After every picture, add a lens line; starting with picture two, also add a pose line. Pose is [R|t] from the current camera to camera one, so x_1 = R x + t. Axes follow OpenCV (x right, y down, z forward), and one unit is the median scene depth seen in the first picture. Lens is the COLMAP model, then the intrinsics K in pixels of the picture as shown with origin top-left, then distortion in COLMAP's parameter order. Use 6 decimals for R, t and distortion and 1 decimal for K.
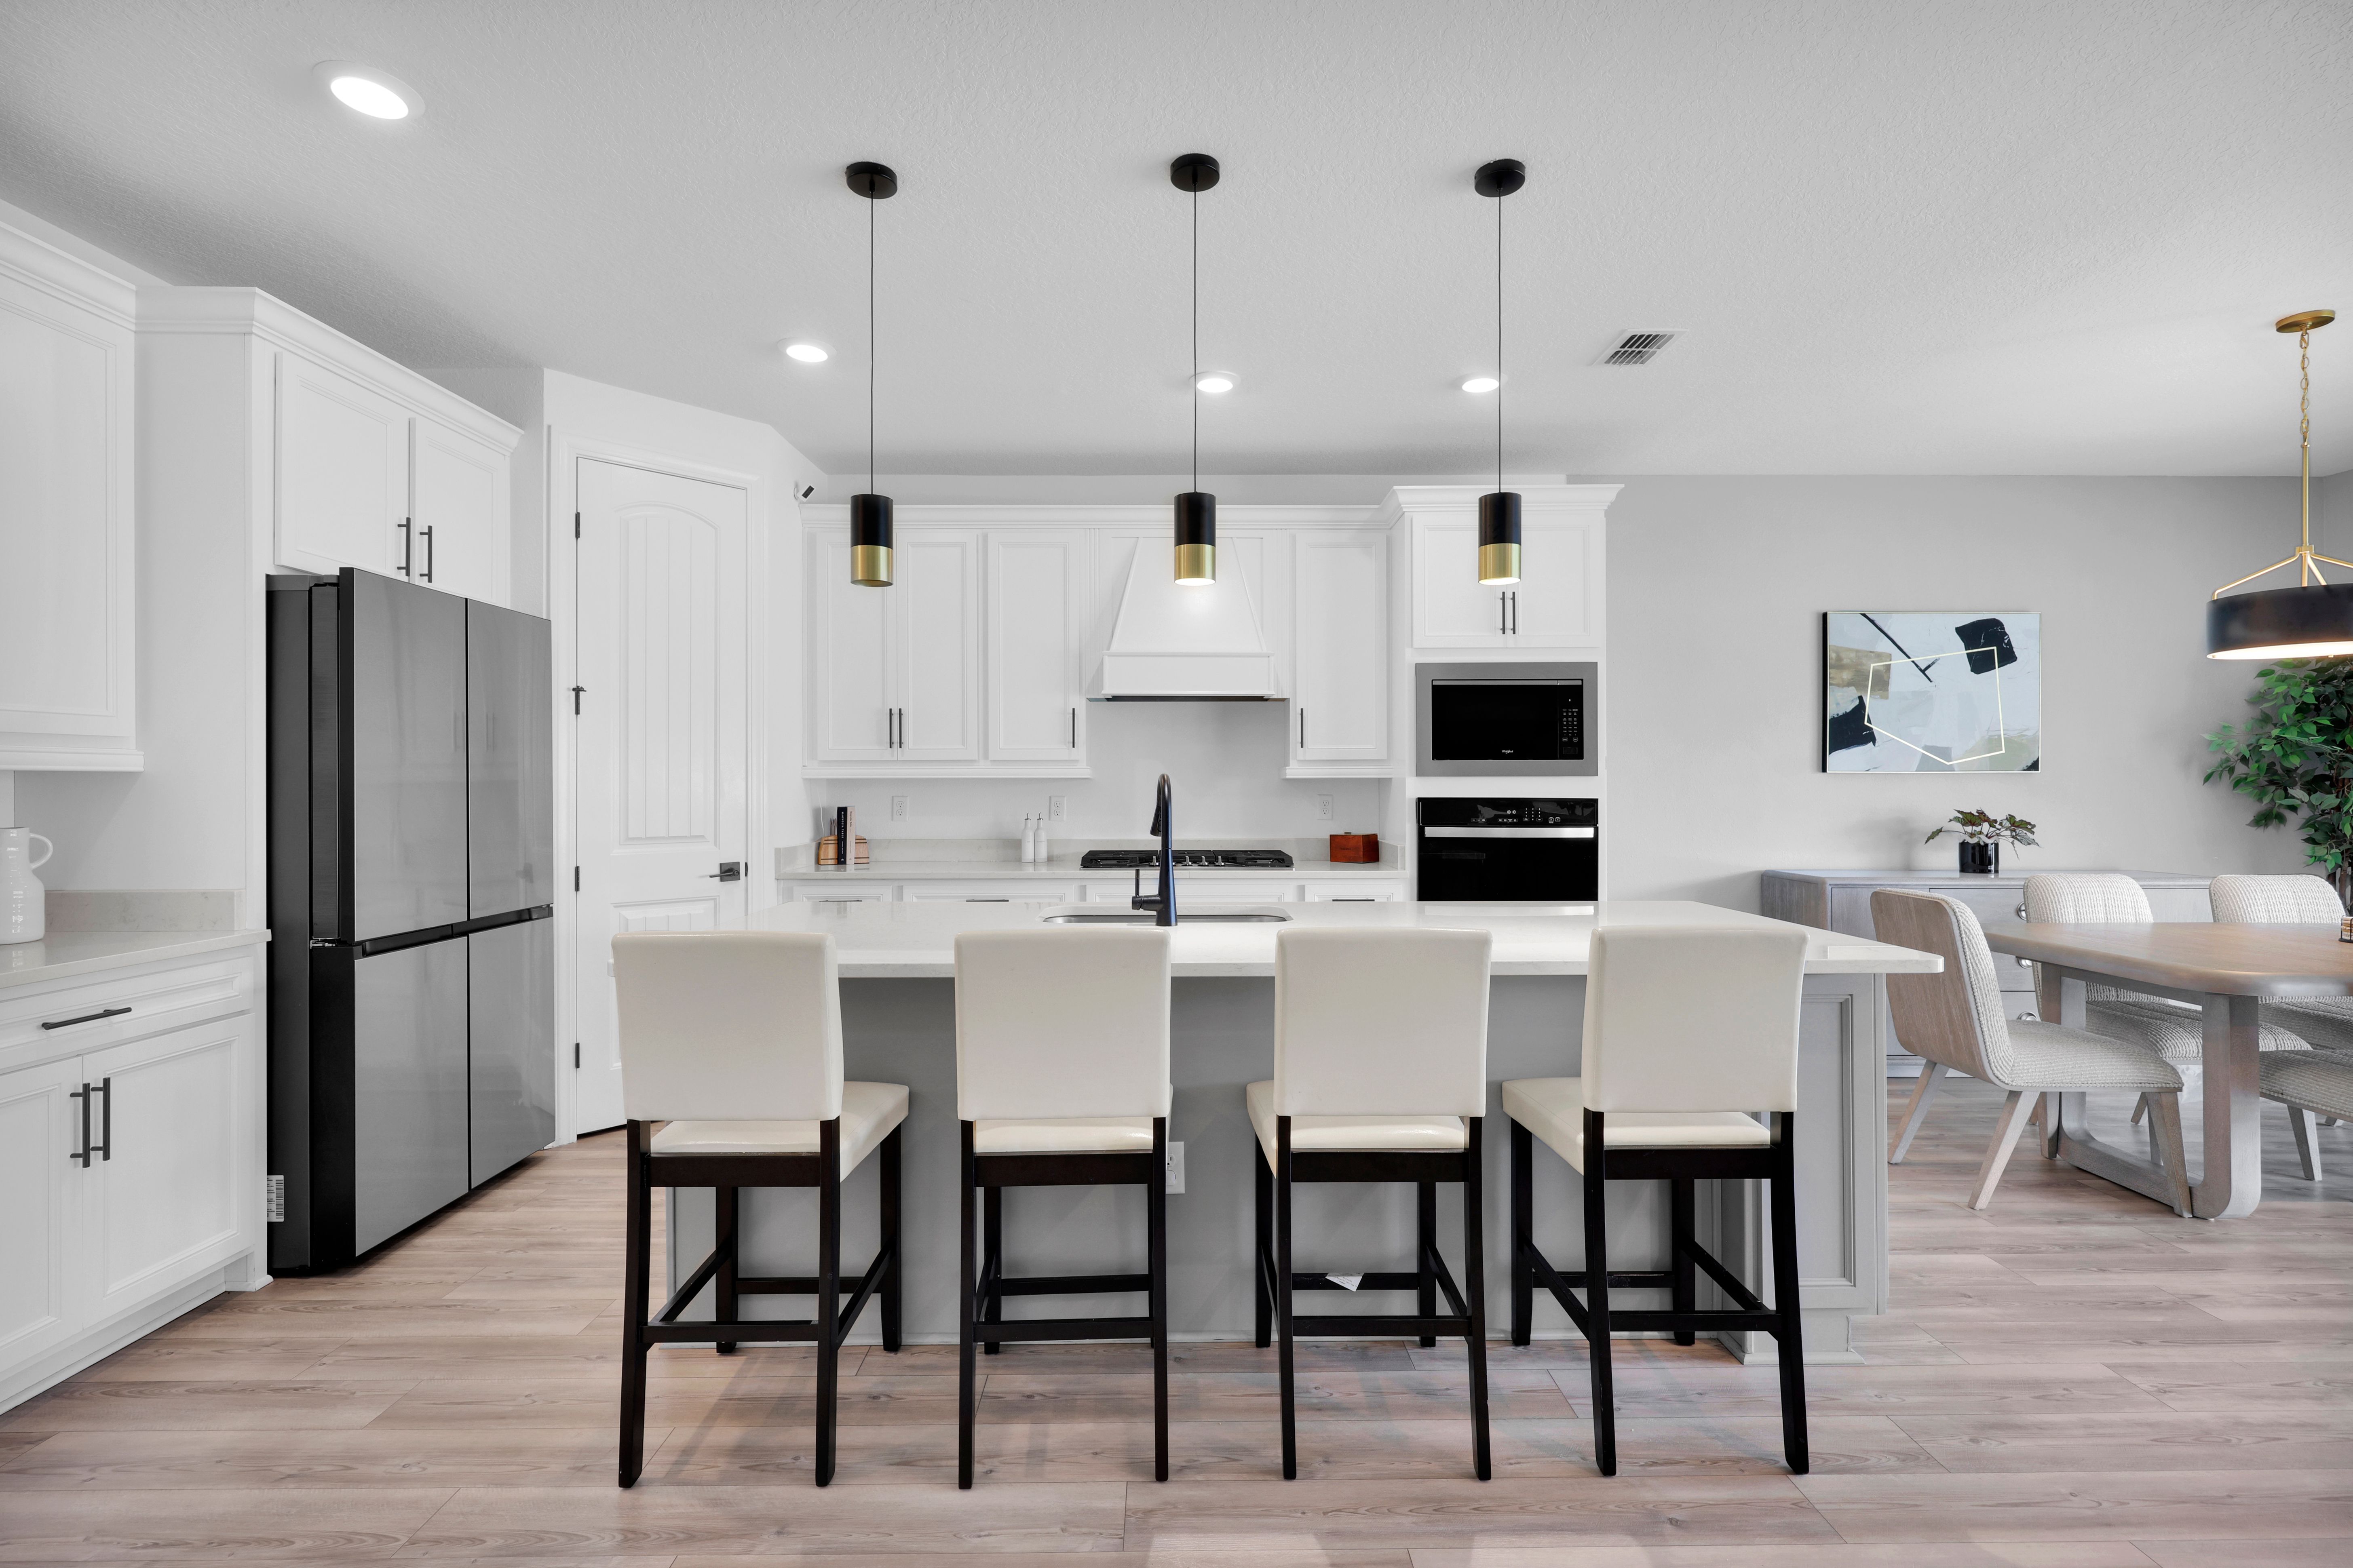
lens RADIAL K [[1070.0, 0, 1172.8], [0, 1070.0, 773.6], [0, 0, 1]] dist [-0.001376, 0.000248]
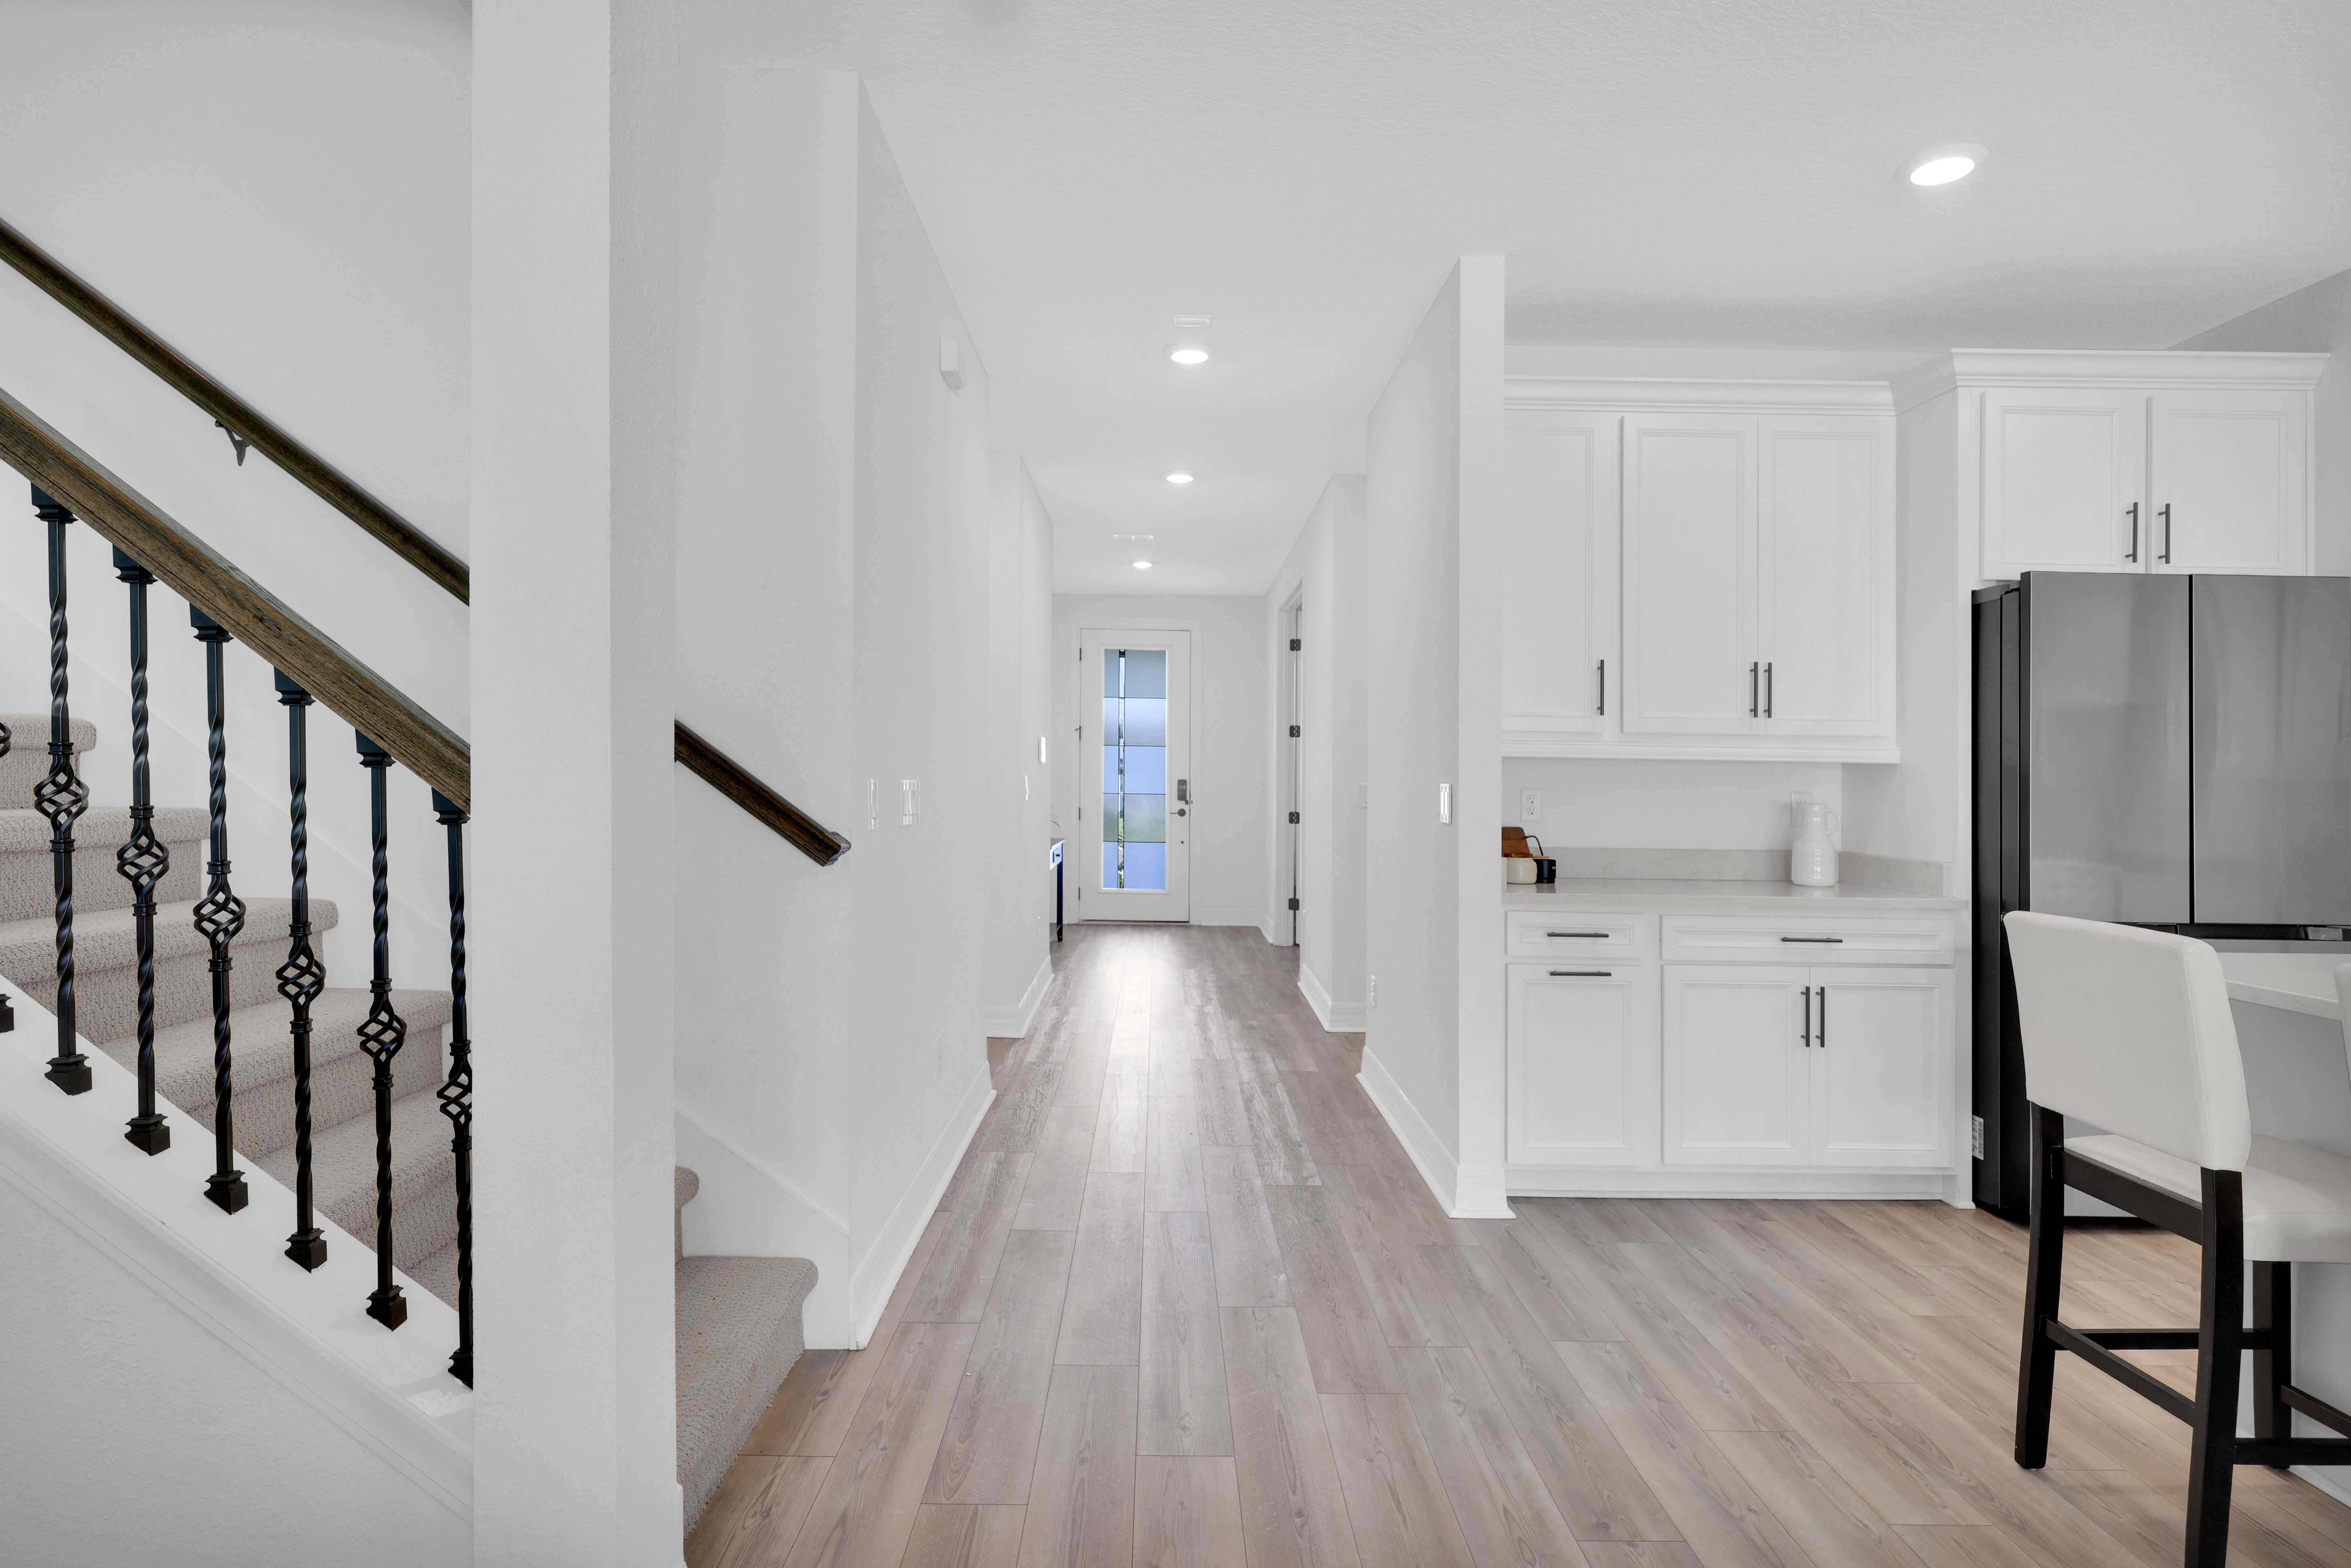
lens RADIAL K [[1181.5, 0, 1172.9], [0, 1181.5, 770.0], [0, 0, 1]] dist [-0.001246, 0.000410]
pose [[0.002873, -0.005948, -0.999978, 0.254747], [-0.002602, 0.999979, -0.005955, 0.010143], [0.999992, 0.002619, 0.002857, 0.085163]]
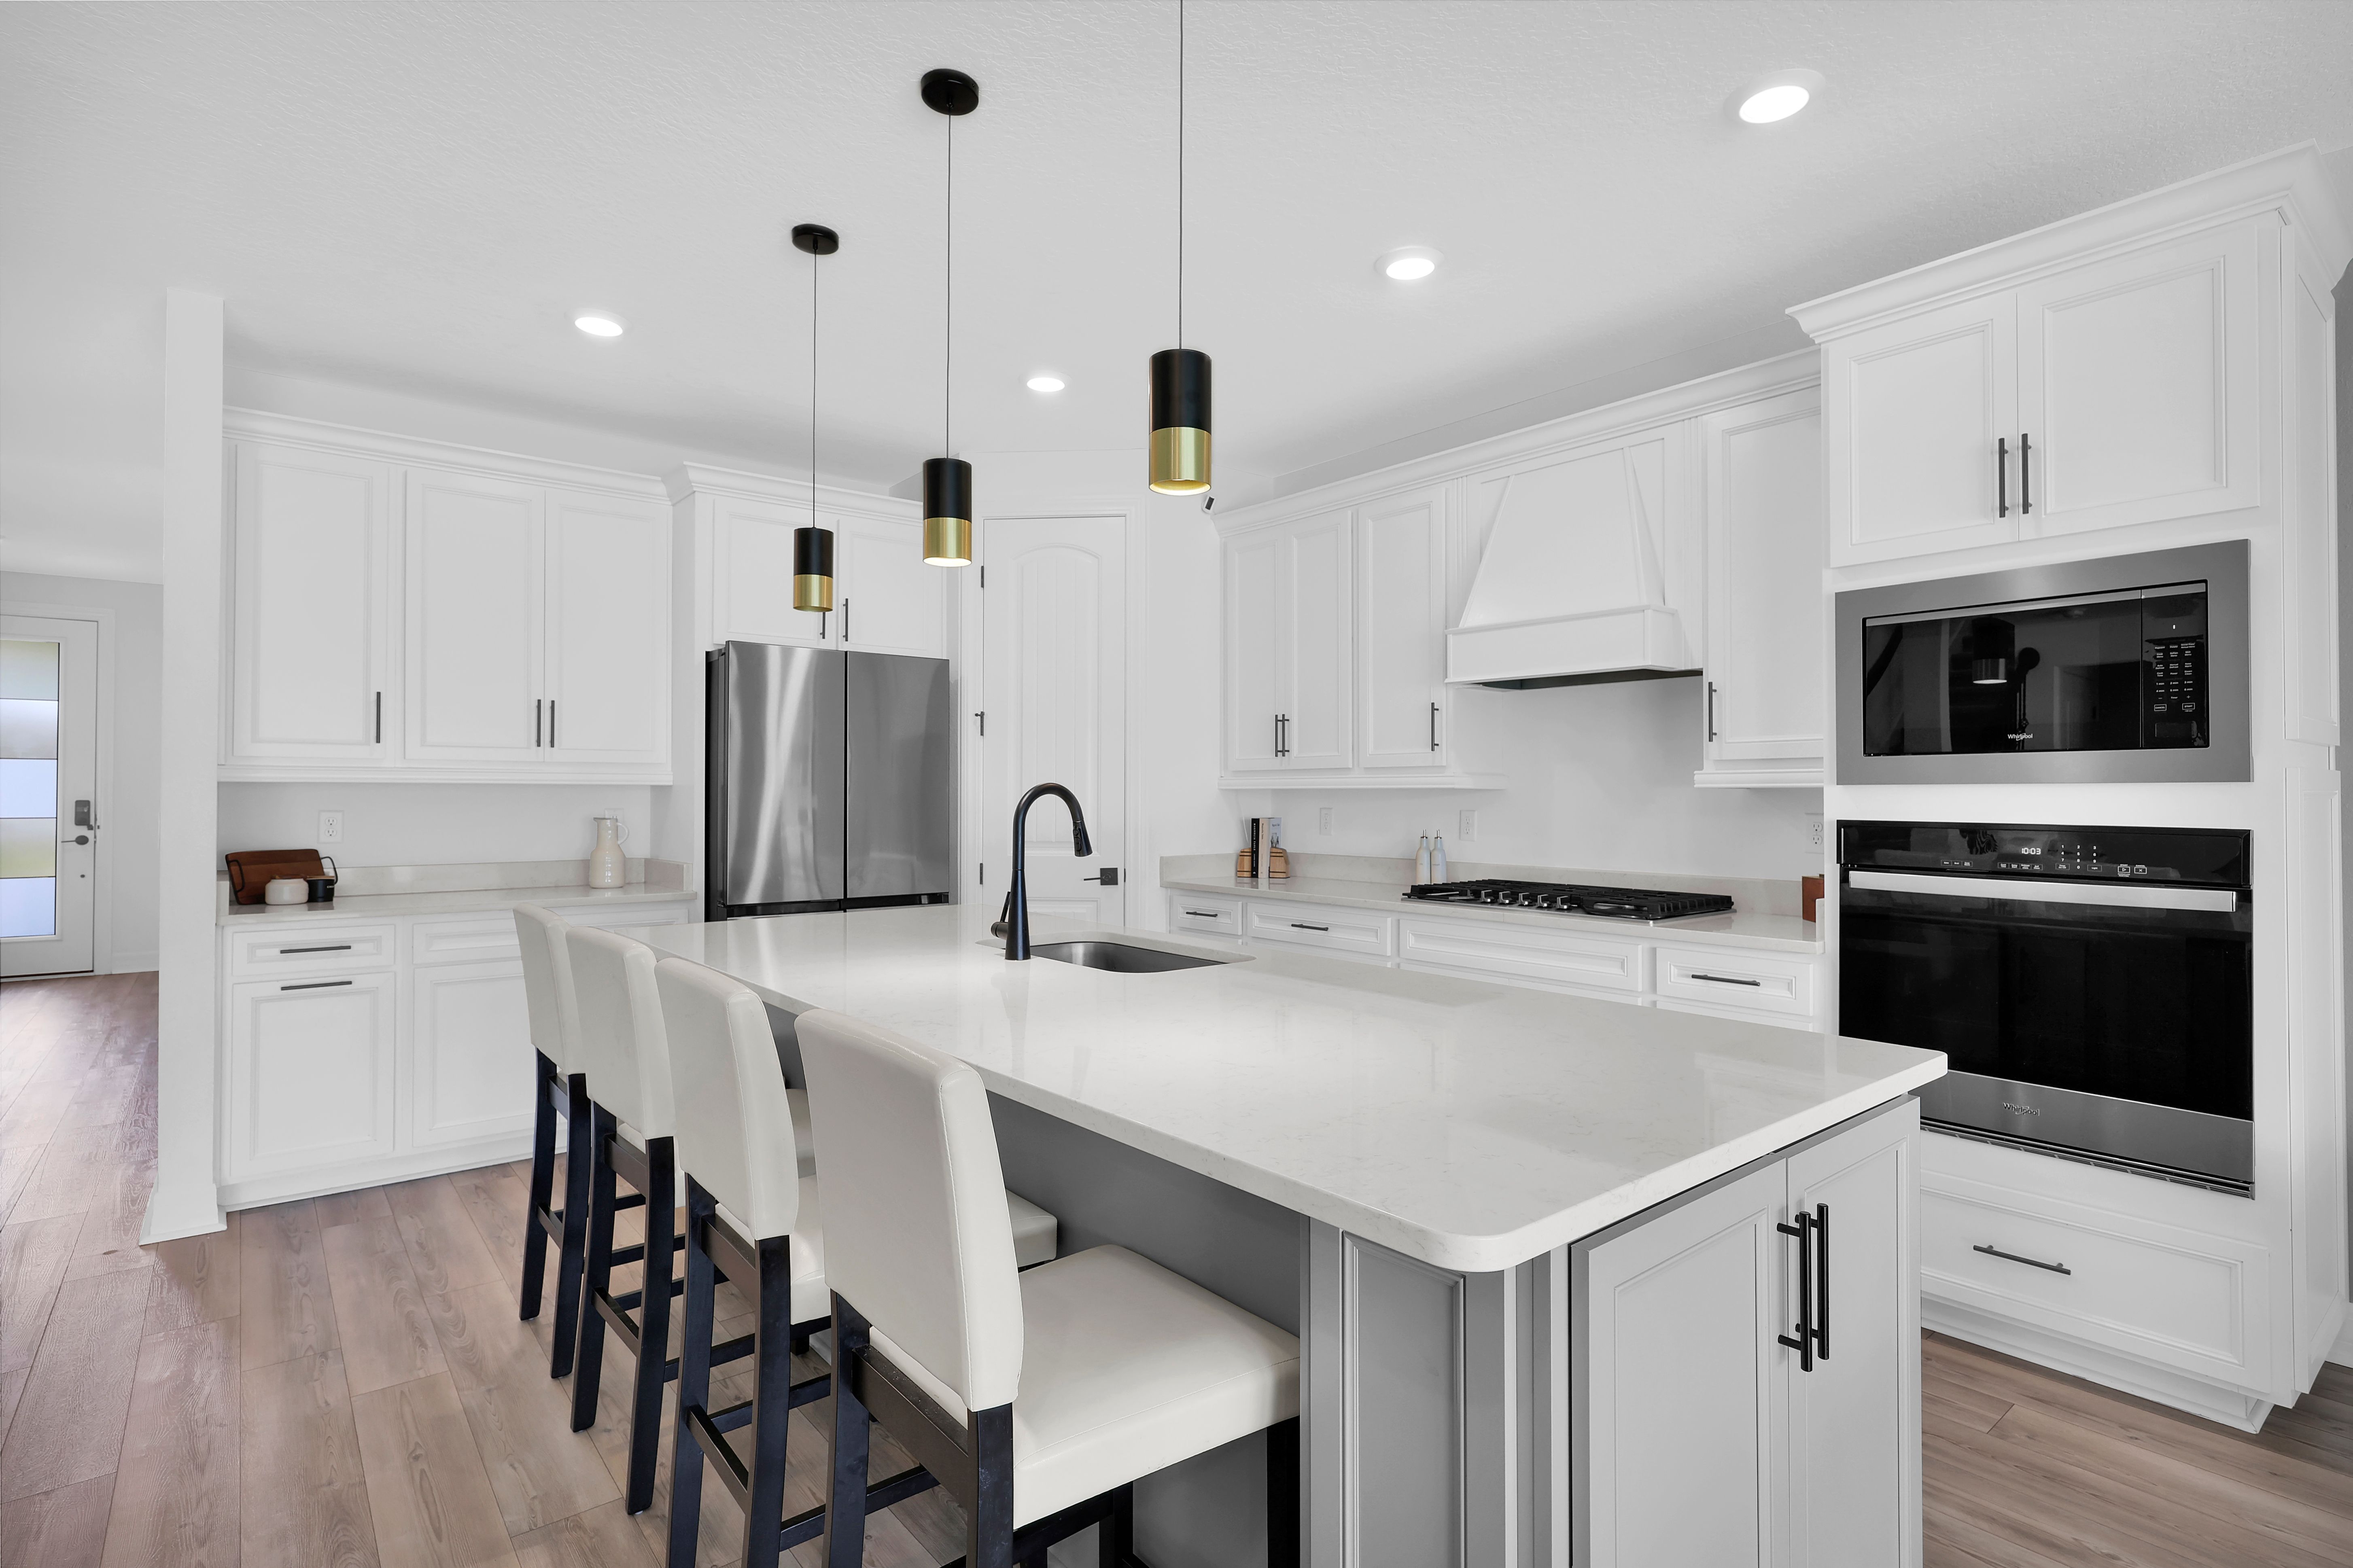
lens RADIAL K [[1135.9, 0, 1183.8], [0, 1135.9, 780.2], [0, 0, 1]] dist [-0.002386, 0.000015]
pose [[0.632647, -0.007297, -0.774406, 0.476781], [0.005026, 0.999973, -0.005317, 0.001876], [0.774424, -0.000528, 0.632667, 0.317567]]
